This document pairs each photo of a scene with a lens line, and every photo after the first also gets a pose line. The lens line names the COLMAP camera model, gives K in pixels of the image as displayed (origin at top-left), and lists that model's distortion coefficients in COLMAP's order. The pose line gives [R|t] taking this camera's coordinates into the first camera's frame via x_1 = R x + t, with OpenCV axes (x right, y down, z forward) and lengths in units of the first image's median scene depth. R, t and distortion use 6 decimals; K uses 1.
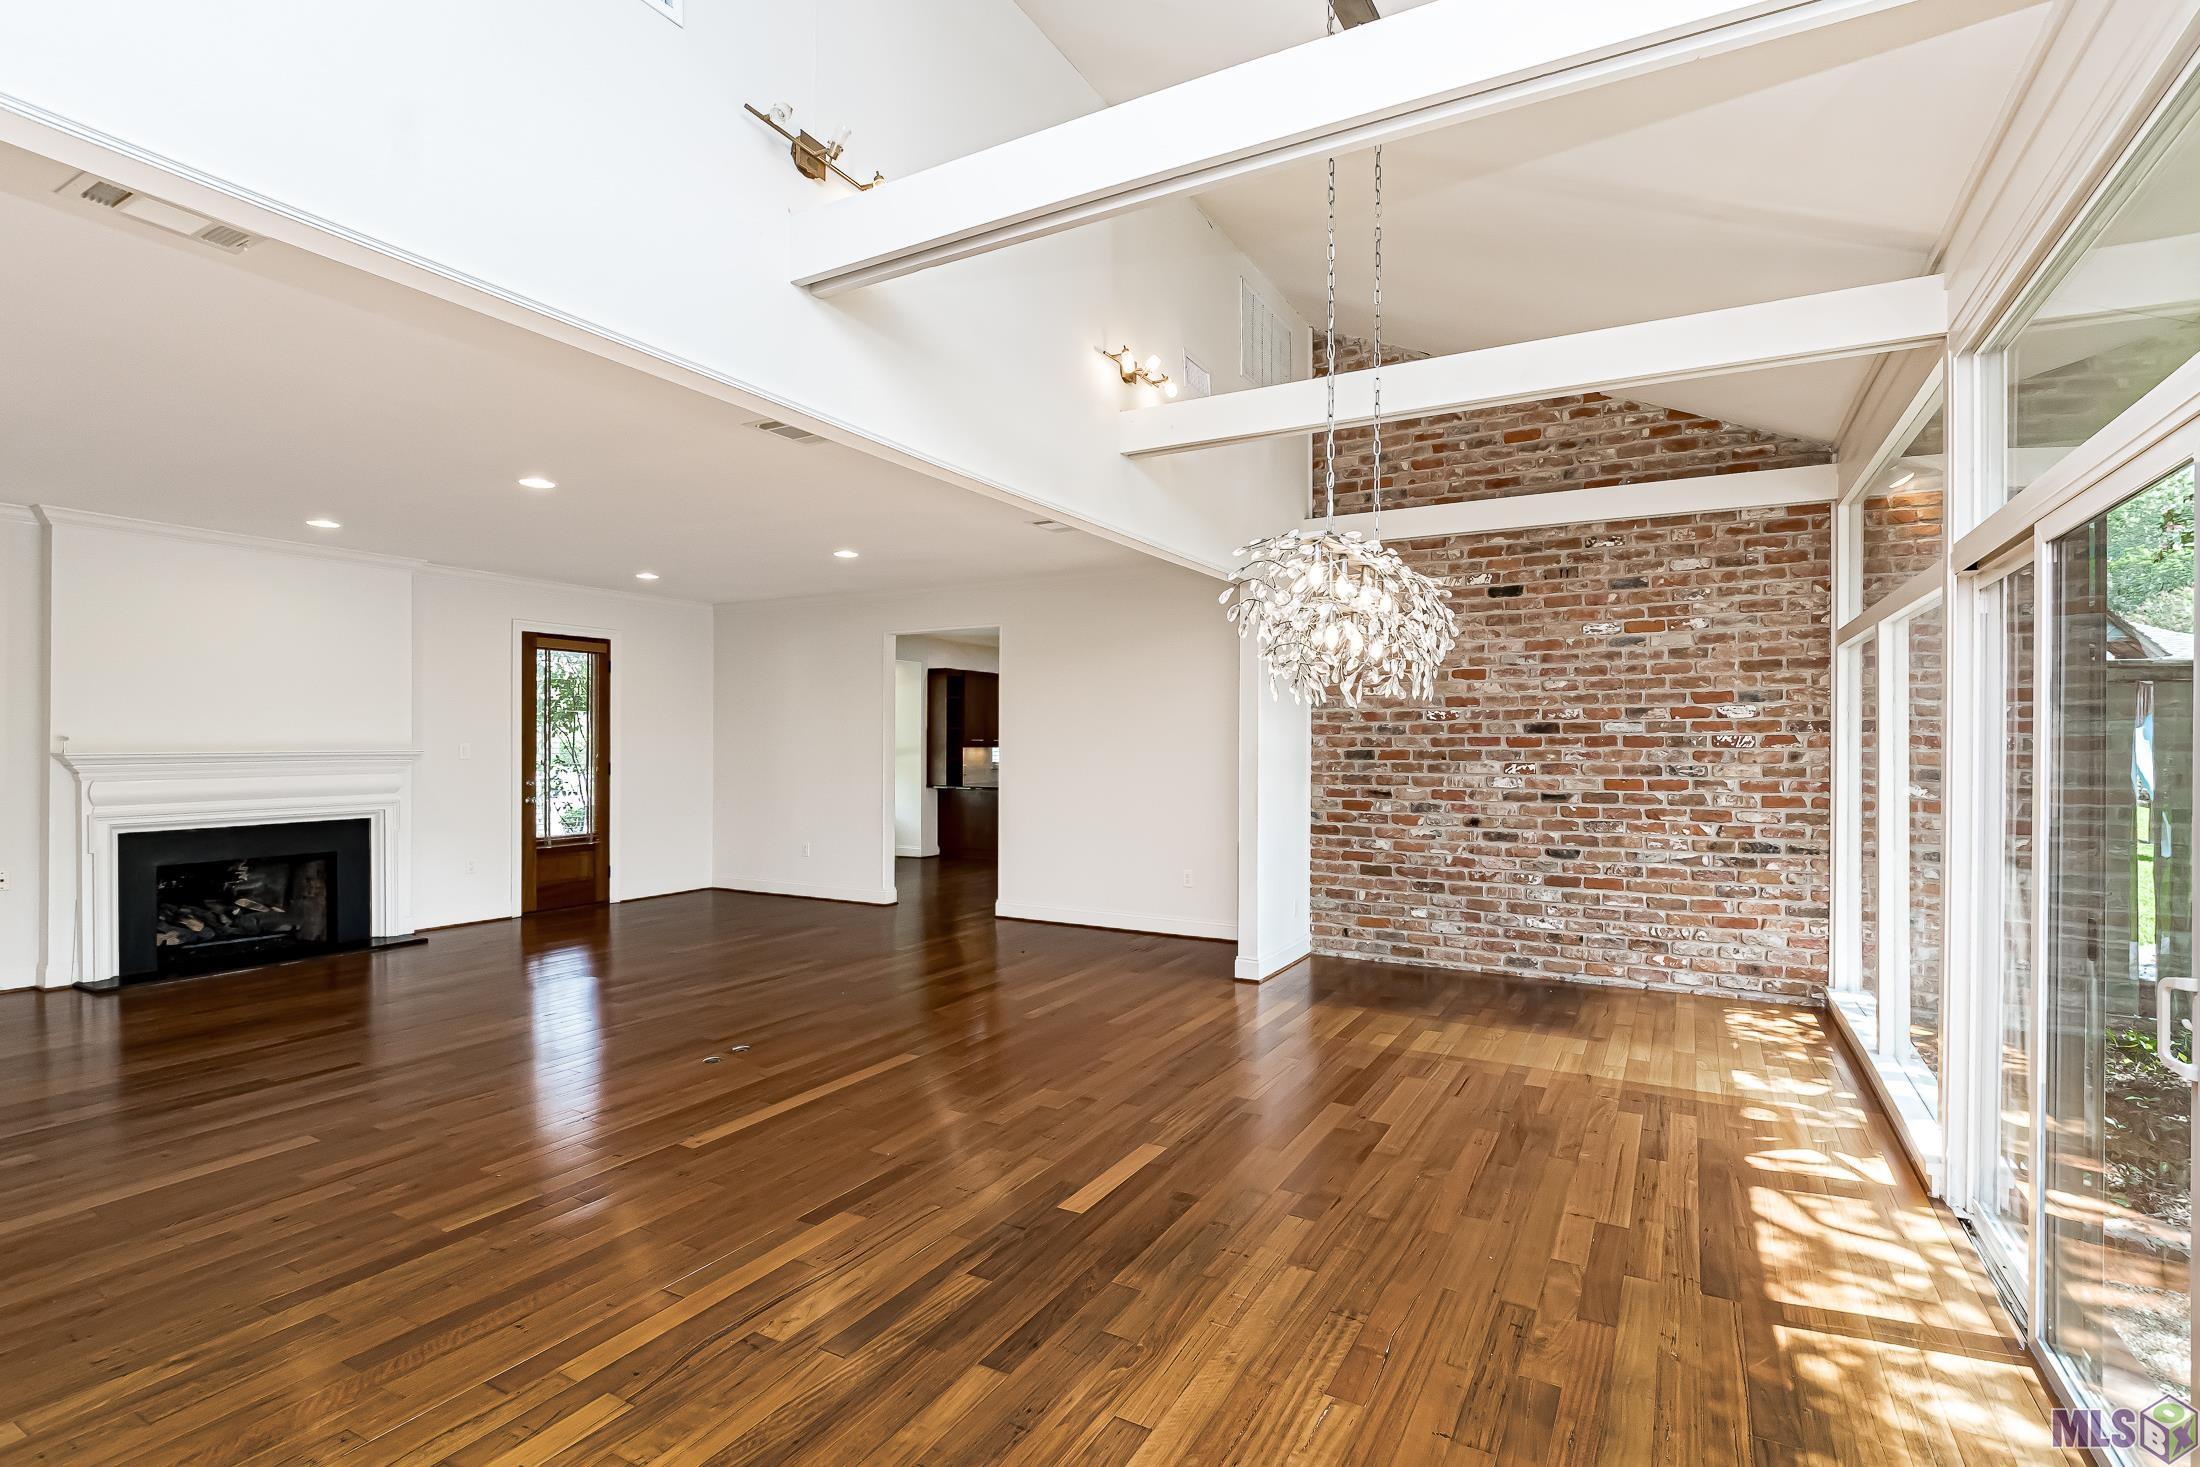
lens RADIAL K [[1099.4, 0, 1098.7], [0, 1099.4, 738.5], [0, 0, 1]] dist [-0.025994, 0.001935]
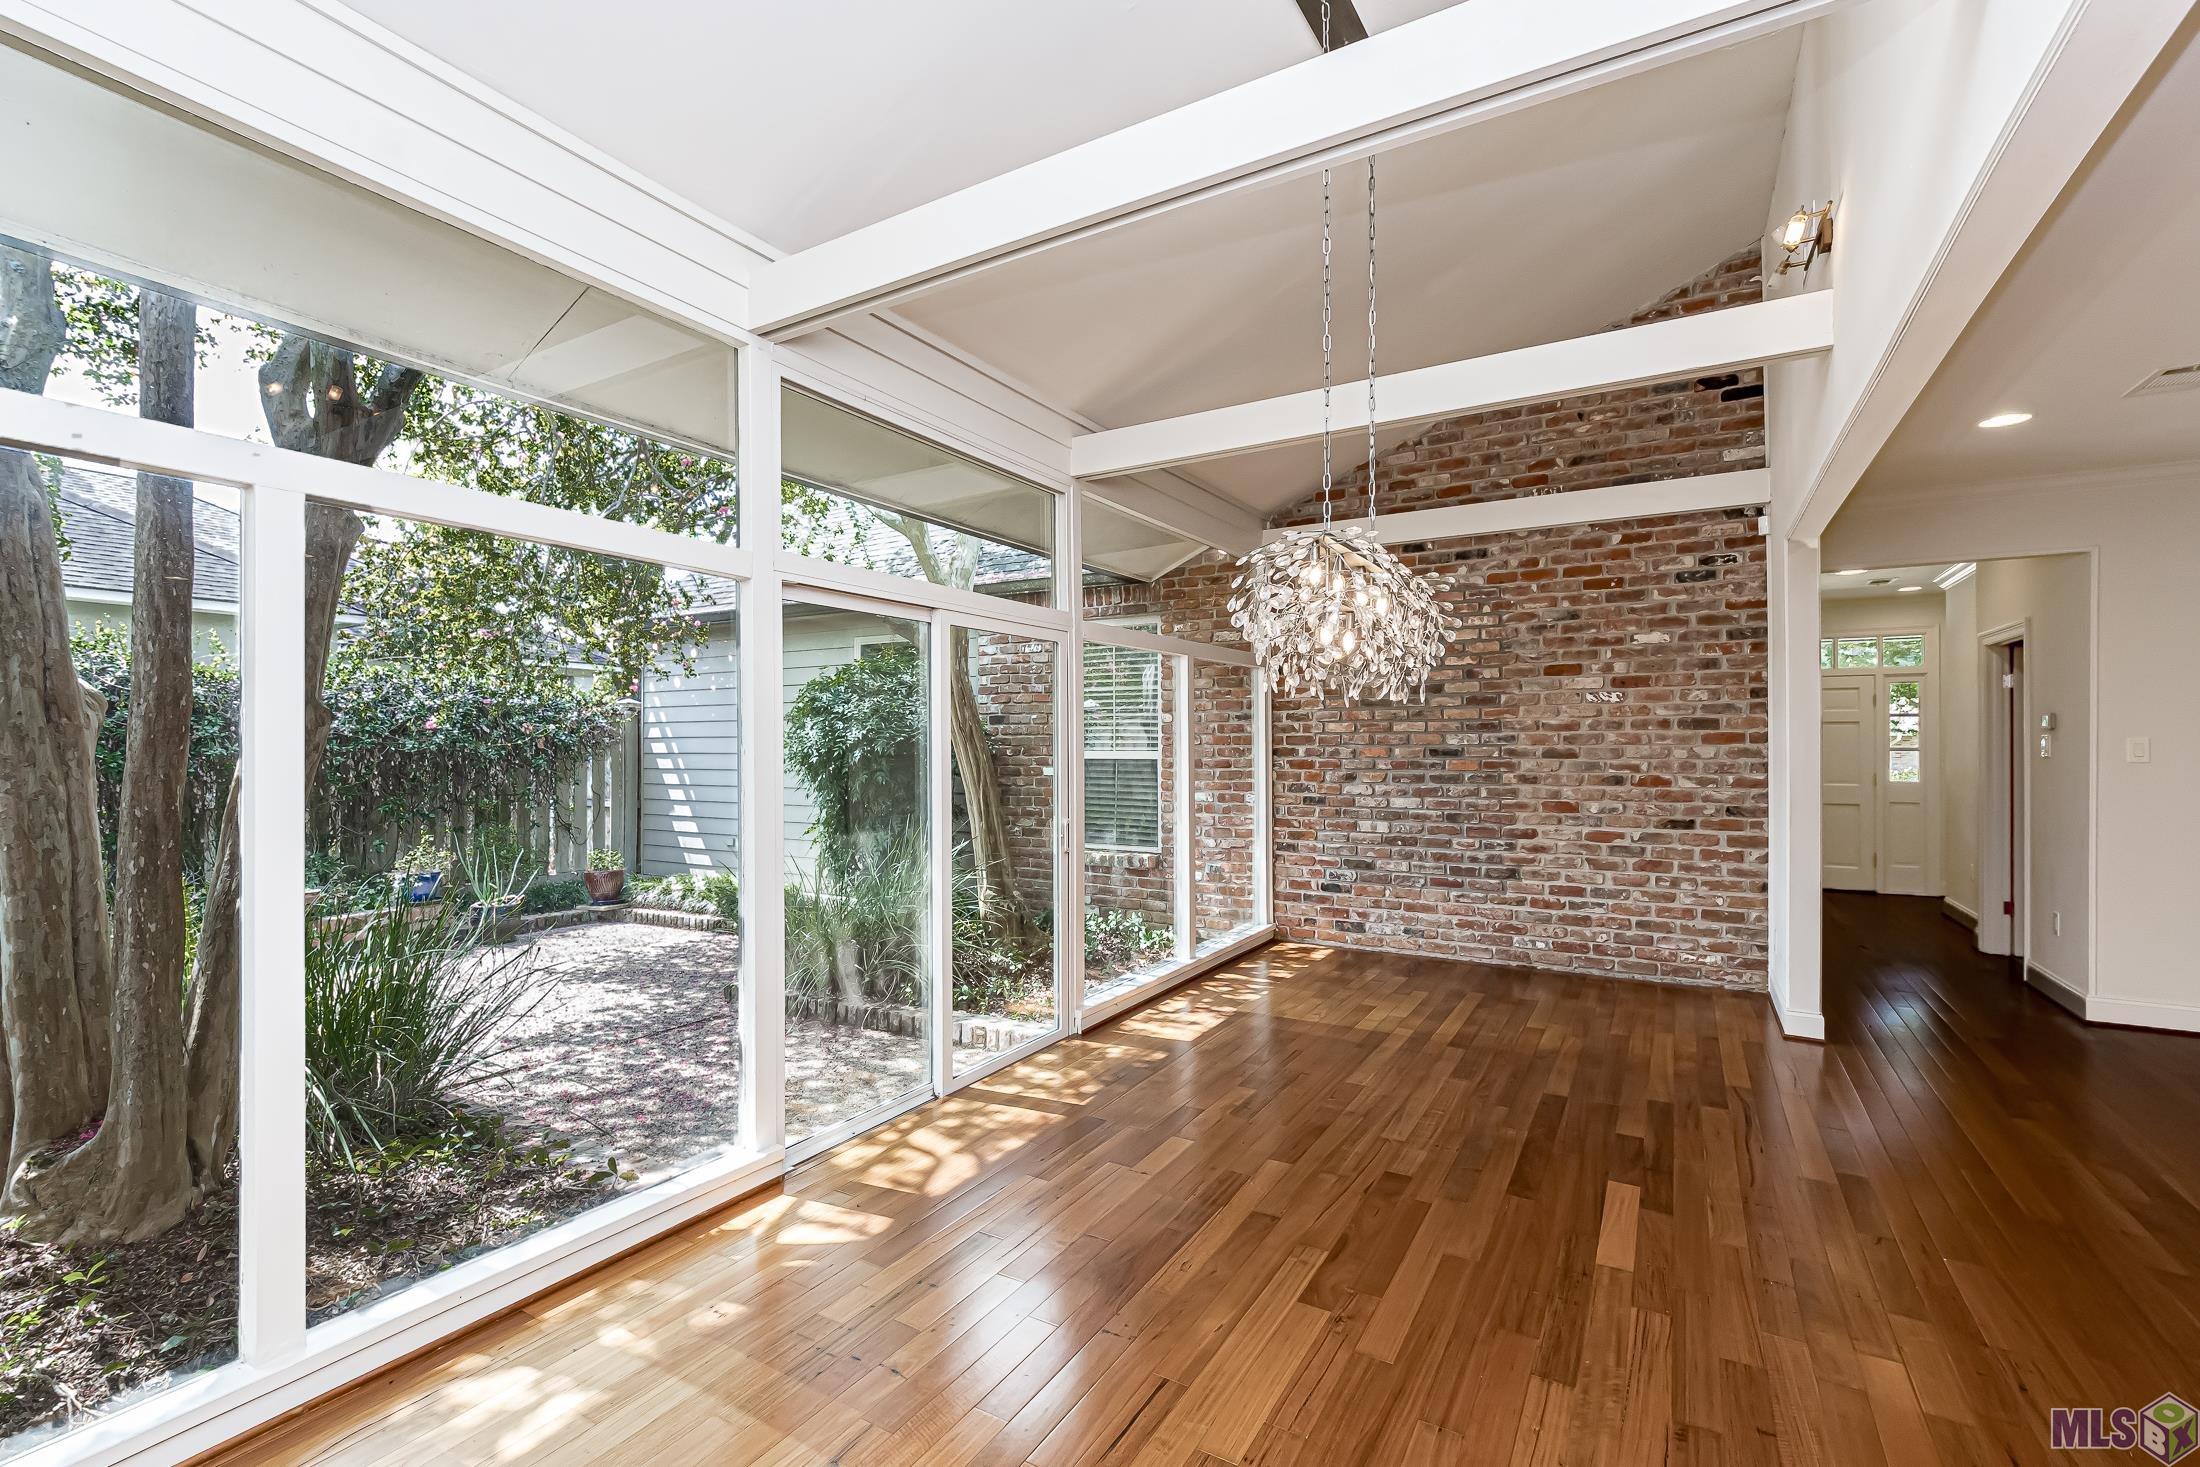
lens RADIAL K [[954.9, 0, 1099.6], [0, 954.9, 744.2], [0, 0, 1]] dist [0.012312, 0.000144]
pose [[-0.999574, -0.002566, 0.029058, 0.501031], [-0.002714, 0.999984, -0.005051, 0.012935], [-0.029045, -0.005128, -0.999565, 2.149595]]
